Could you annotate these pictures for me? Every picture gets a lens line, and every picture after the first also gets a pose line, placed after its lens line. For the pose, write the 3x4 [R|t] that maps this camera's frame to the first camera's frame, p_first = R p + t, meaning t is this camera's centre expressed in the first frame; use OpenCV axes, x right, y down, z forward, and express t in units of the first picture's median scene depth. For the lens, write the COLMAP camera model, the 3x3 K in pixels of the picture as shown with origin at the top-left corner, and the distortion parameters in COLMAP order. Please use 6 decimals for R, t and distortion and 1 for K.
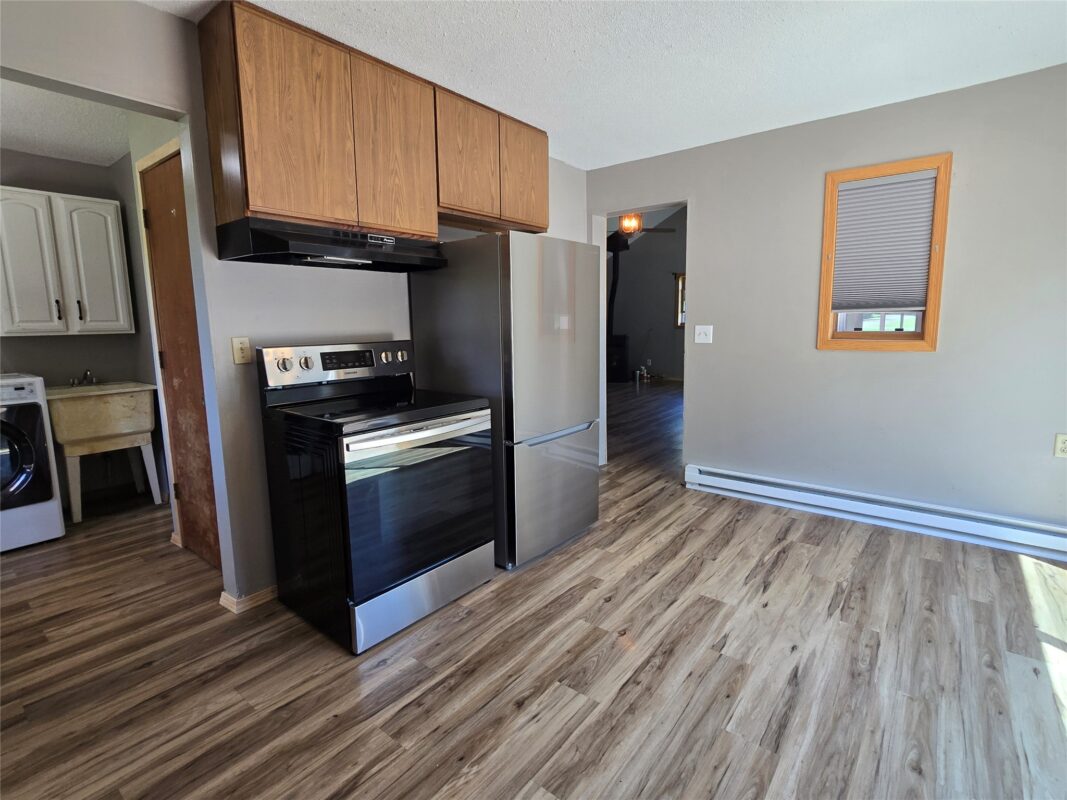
lens RADIAL K [[516.7, 0, 546.6], [0, 516.7, 385.2], [0, 0, 1]] dist [-0.006024, 0.001194]
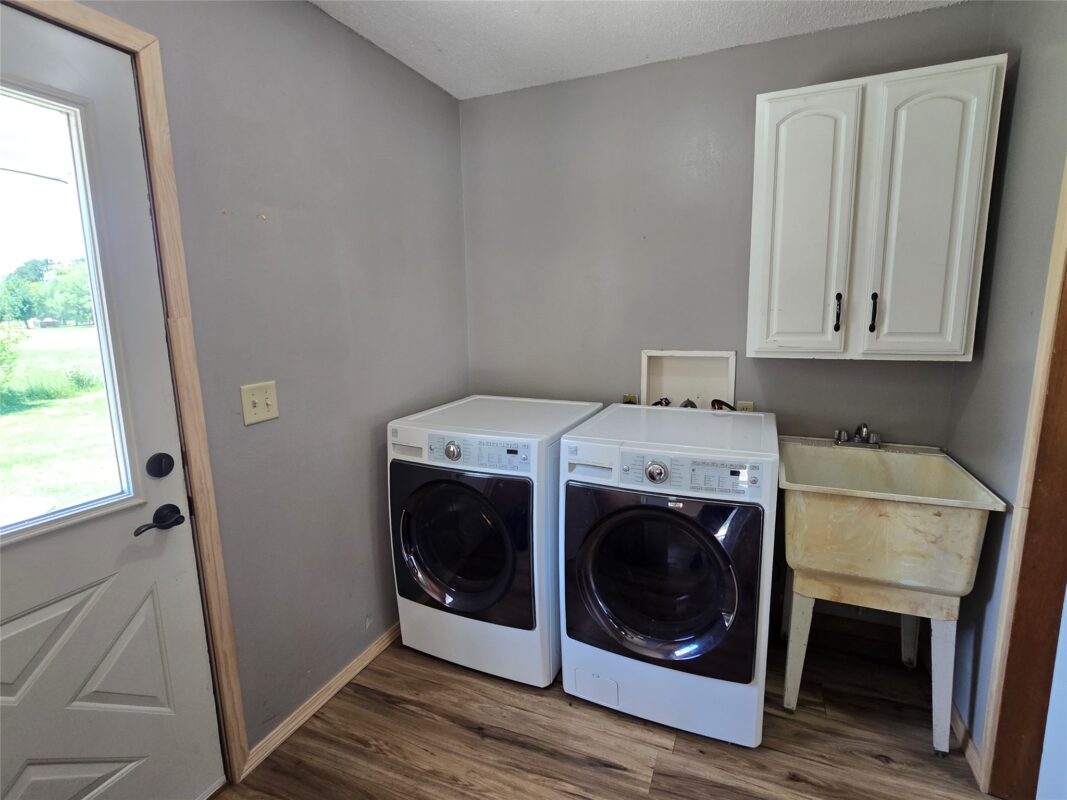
lens RADIAL K [[516.7, 0, 541.2], [0, 516.7, 396.0], [0, 0, 1]] dist [-0.006024, 0.001194]
pose [[0.261887, 0.170458, -0.949926, -0.504516], [-0.107997, 0.983273, 0.146668, -0.105452], [0.959037, 0.064179, 0.275915, 0.559967]]
